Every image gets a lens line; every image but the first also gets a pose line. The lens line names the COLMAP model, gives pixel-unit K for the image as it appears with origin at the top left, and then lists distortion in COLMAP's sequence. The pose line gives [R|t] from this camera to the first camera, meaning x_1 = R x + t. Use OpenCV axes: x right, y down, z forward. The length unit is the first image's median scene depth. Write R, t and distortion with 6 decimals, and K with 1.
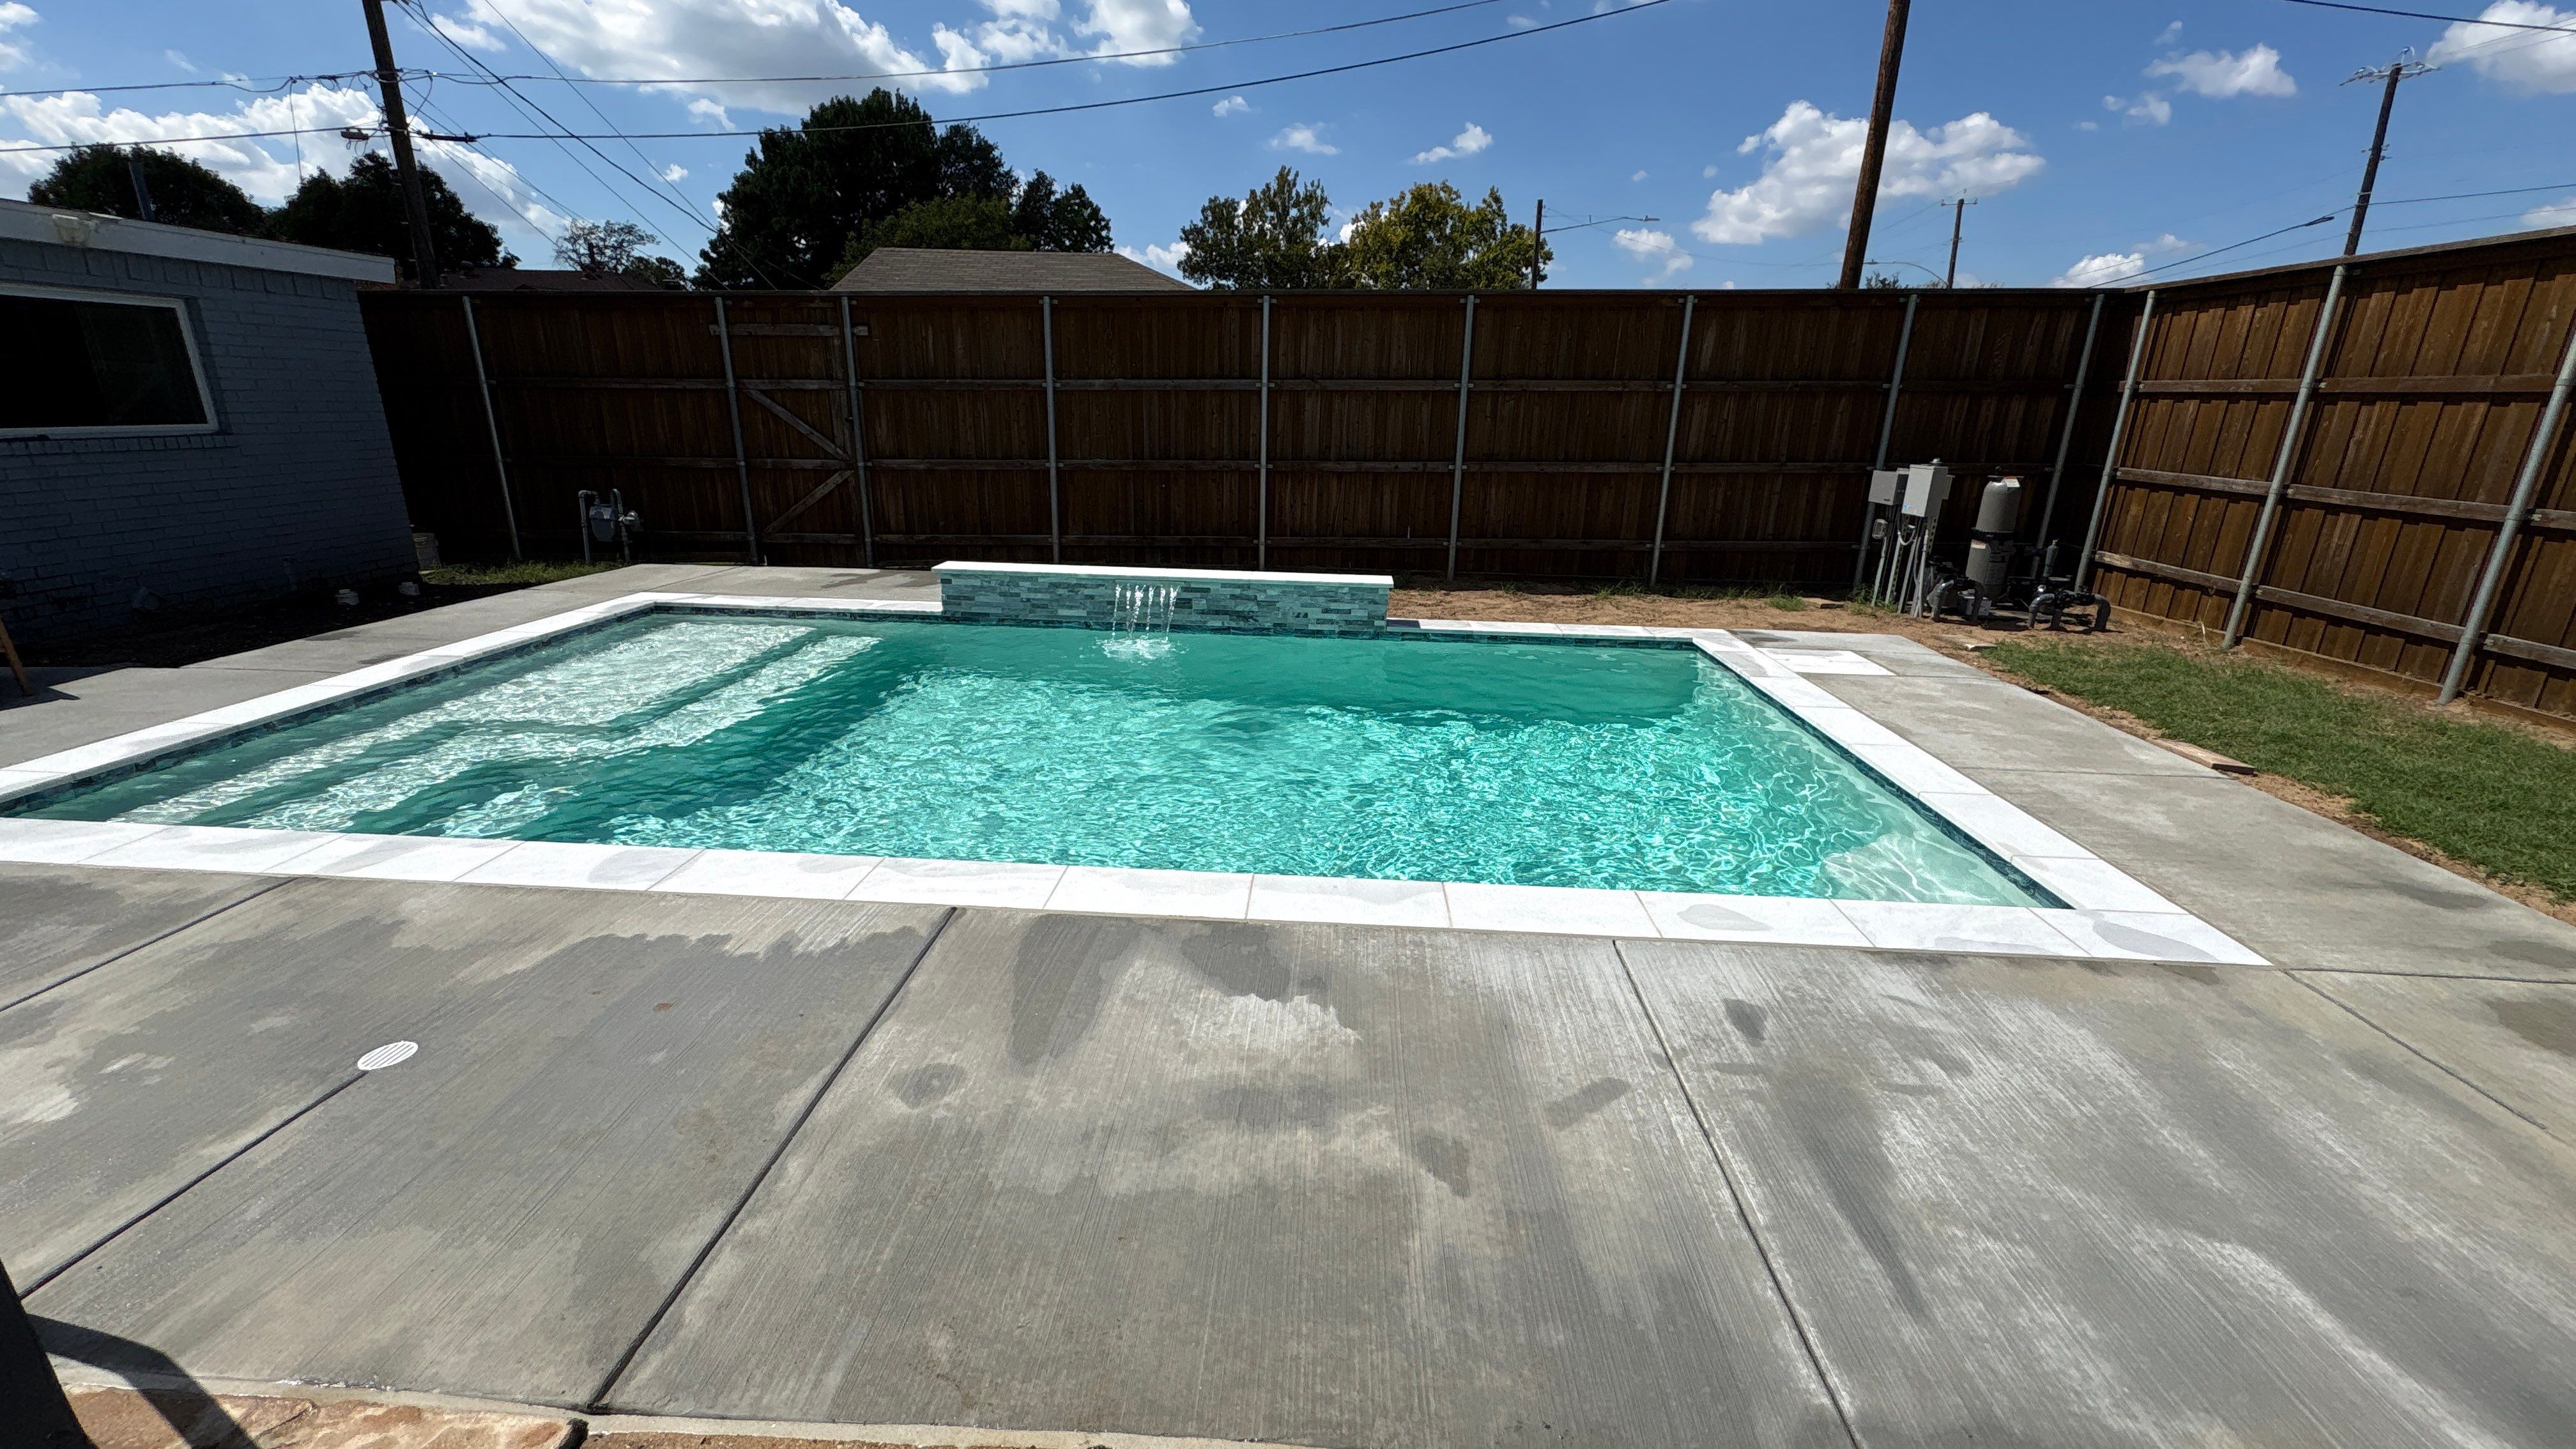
lens RADIAL K [[1028.0, 0, 1286.9], [0, 1028.0, 723.7], [0, 0, 1]] dist [0.000746, 0.000093]
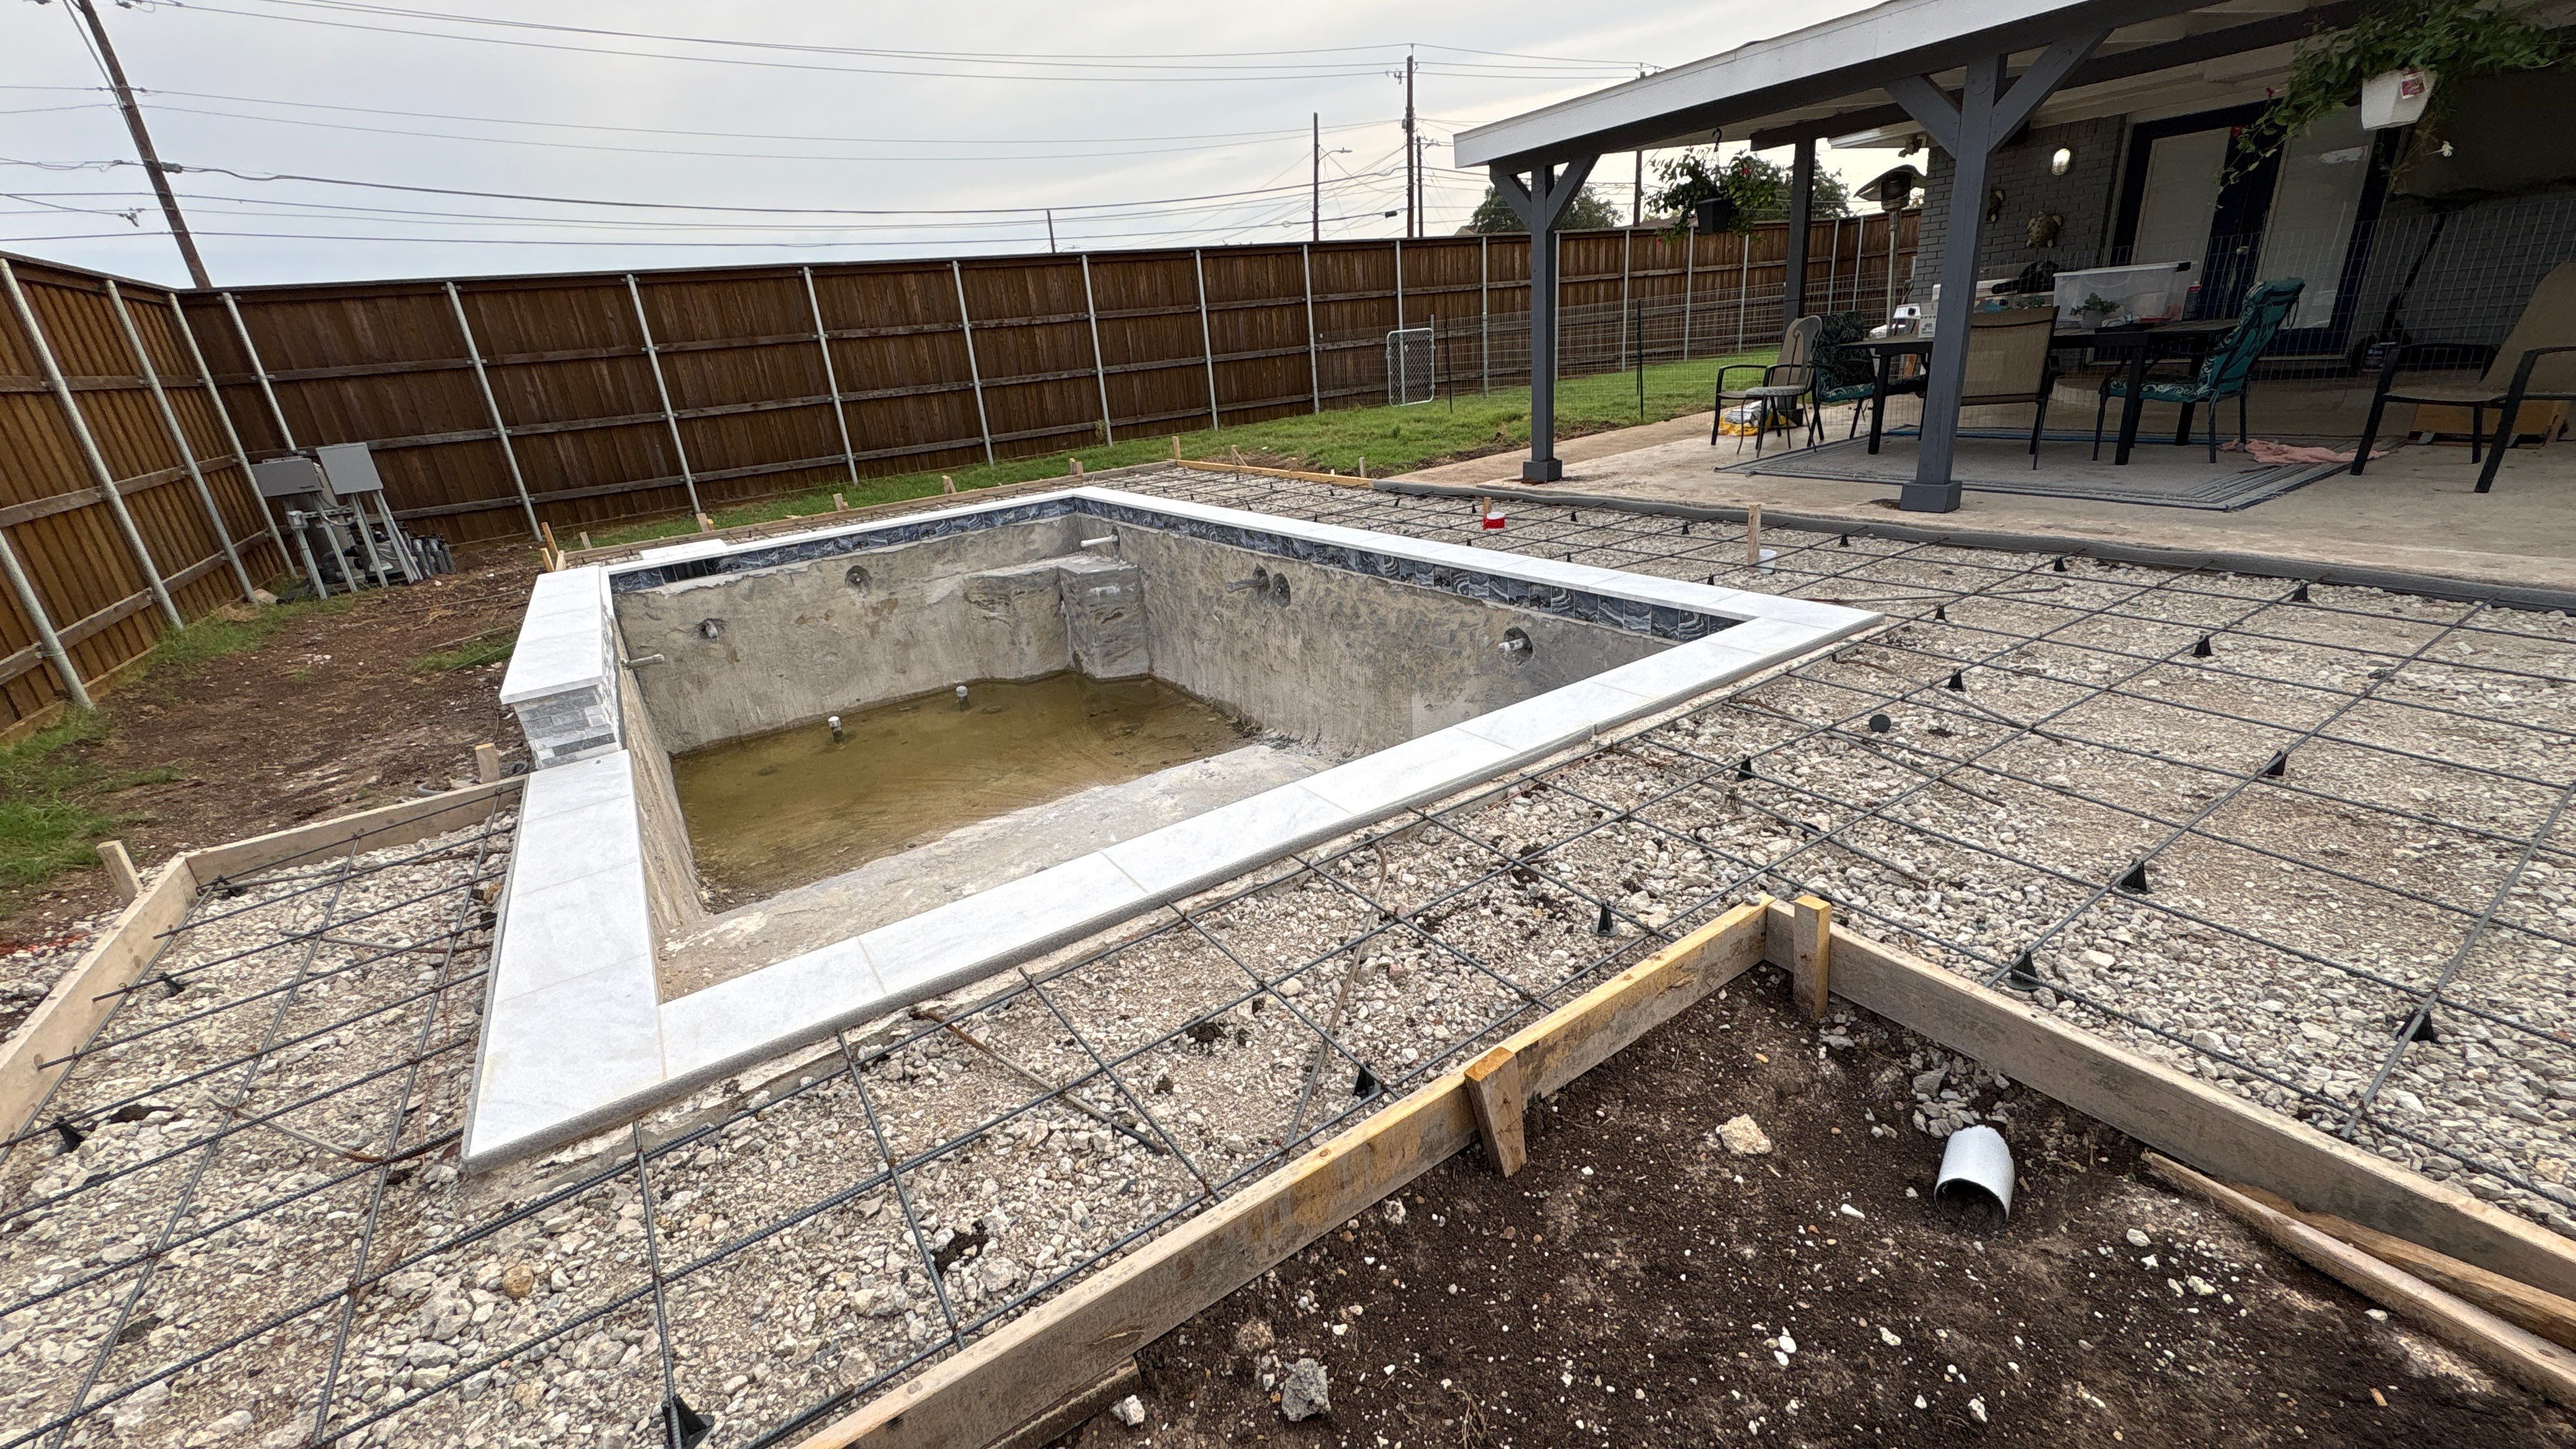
lens RADIAL K [[1028.0, 0, 1285.0], [0, 1028.0, 727.2], [0, 0, 1]] dist [0.000746, 0.000093]
pose [[-0.601242, -0.258892, 0.755965, -0.745461], [0.311722, 0.795110, 0.520220, -0.238214], [-0.735757, 0.548429, -0.397351, 0.764105]]
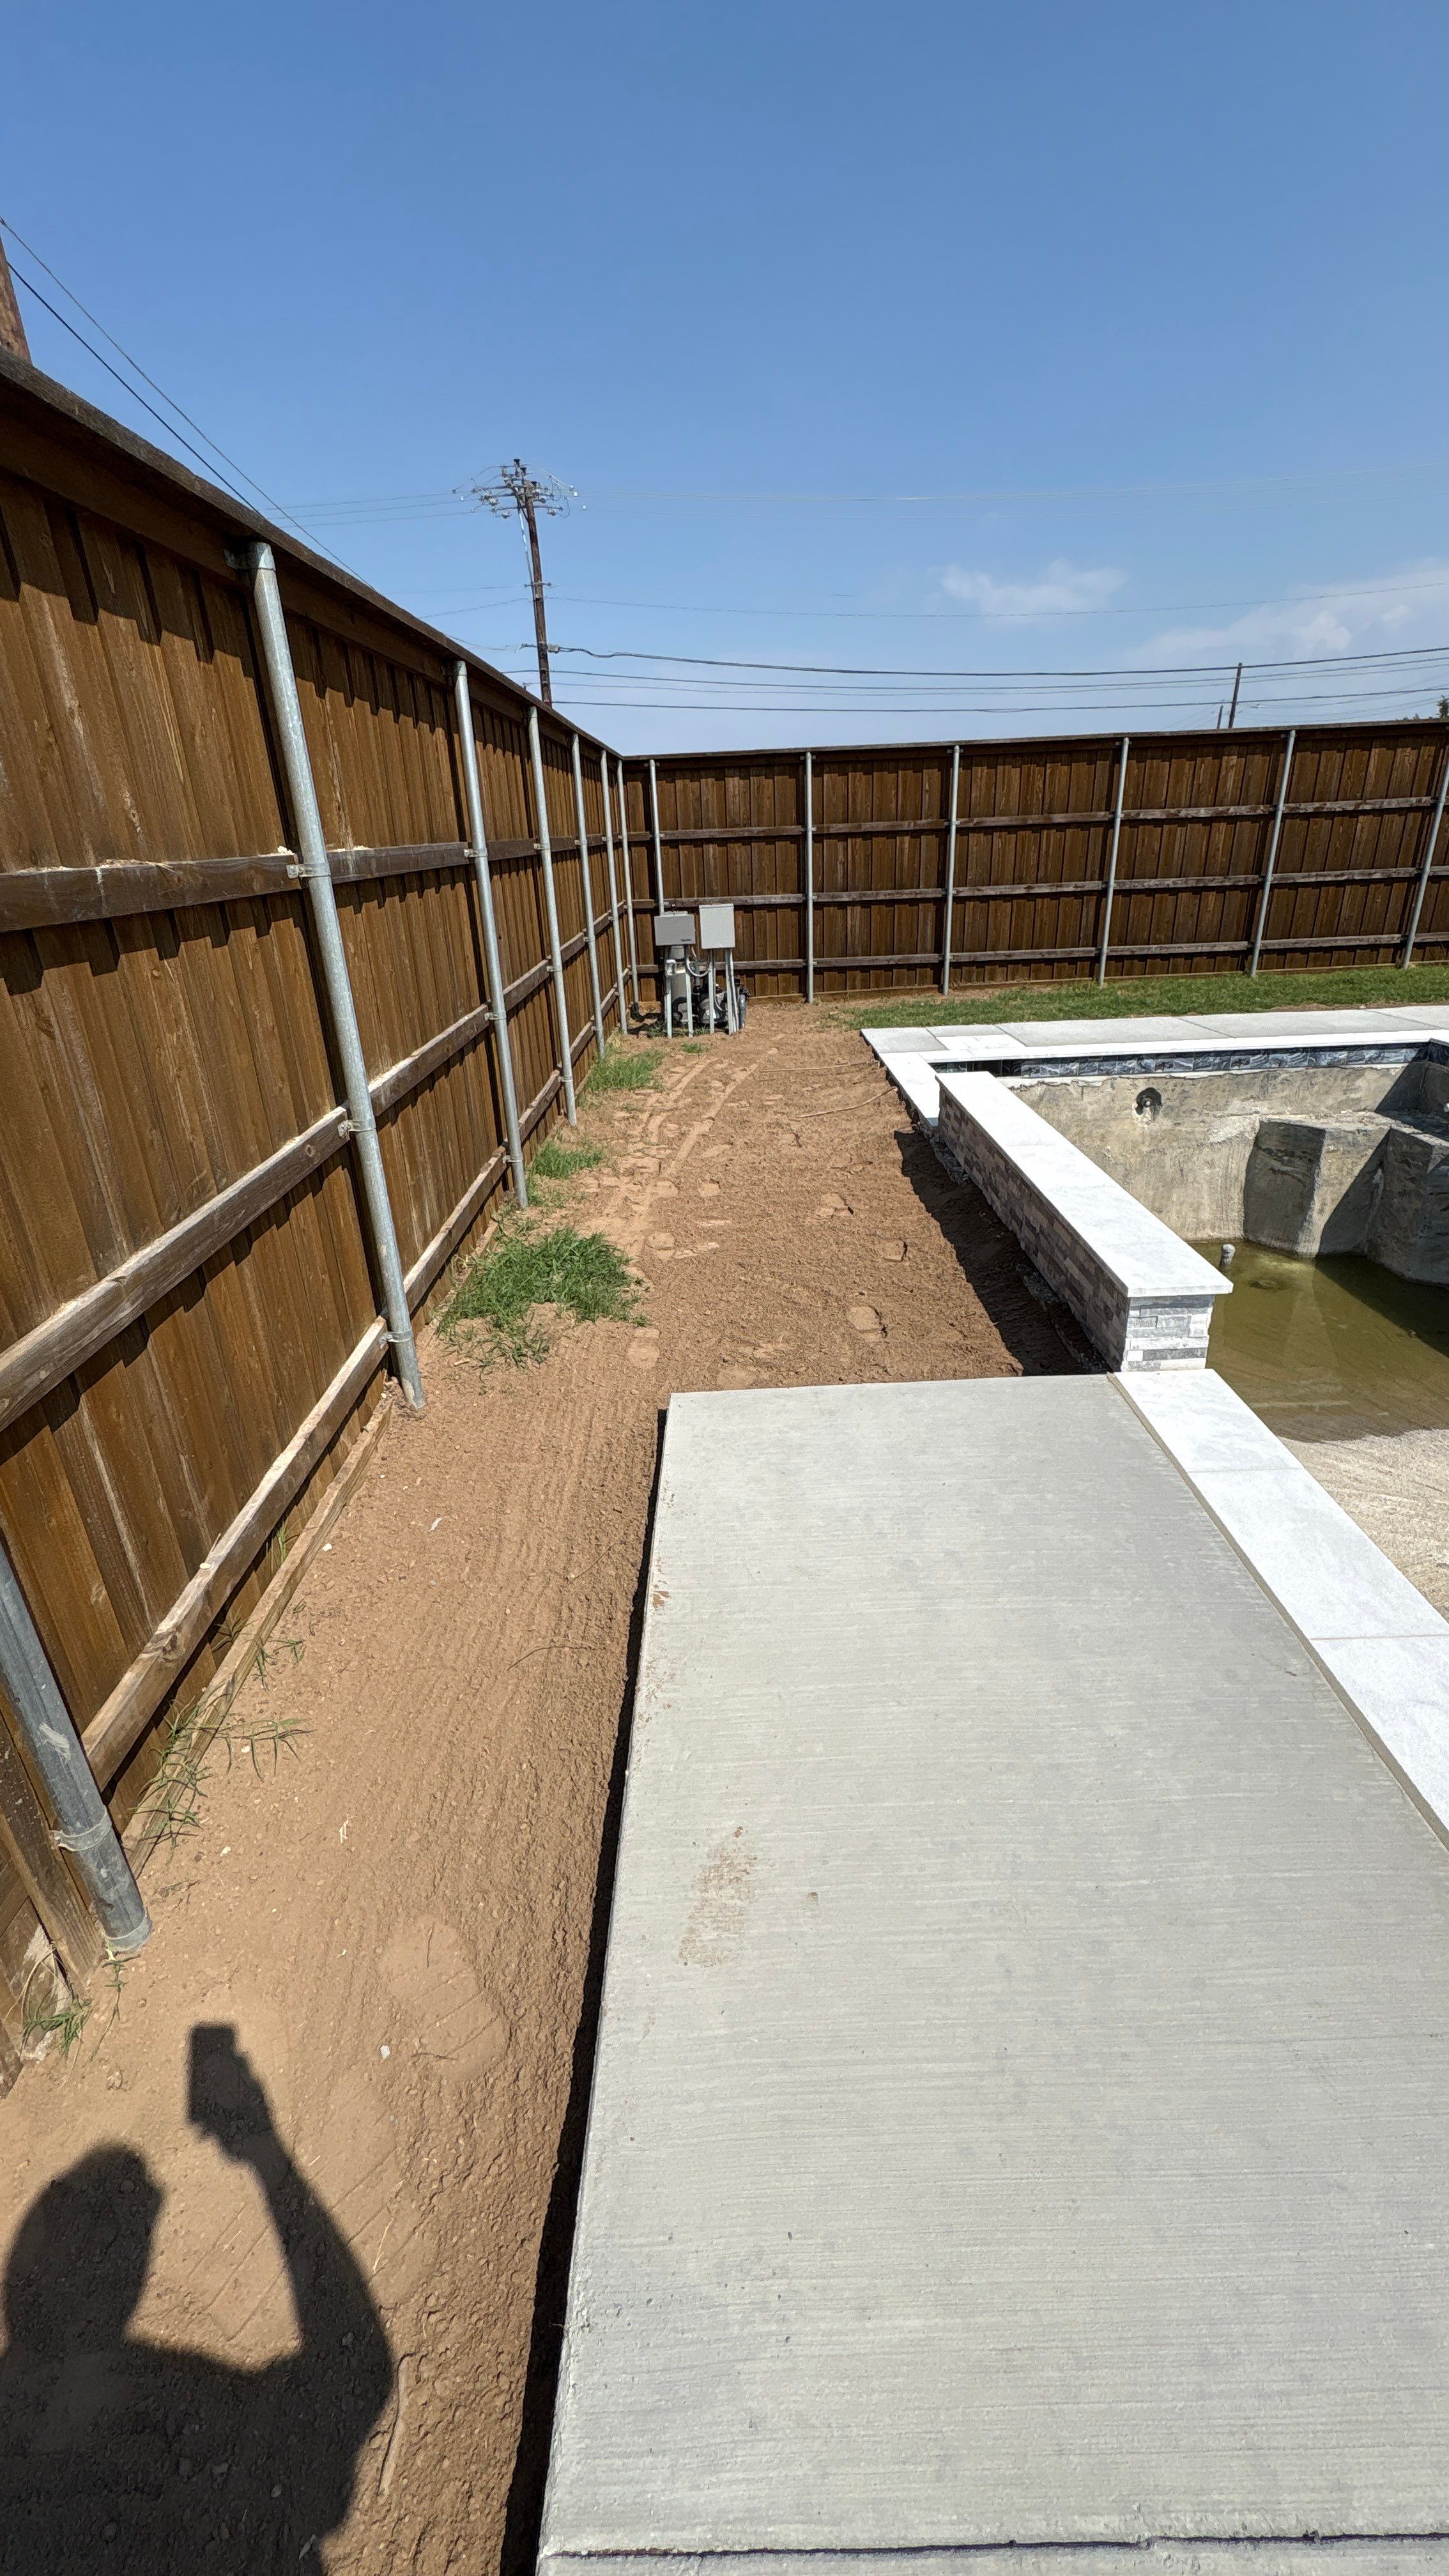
lens RADIAL K [[1028.0, 0, 734.7], [0, 1028.0, 1308.1], [0, 0, 1]] dist [0.000746, 0.000093]
pose [[-0.049737, -0.423624, 0.904472, -0.584576], [0.341382, 0.843839, 0.413998, -0.301882], [-0.938608, 0.329361, 0.102647, 0.891026]]
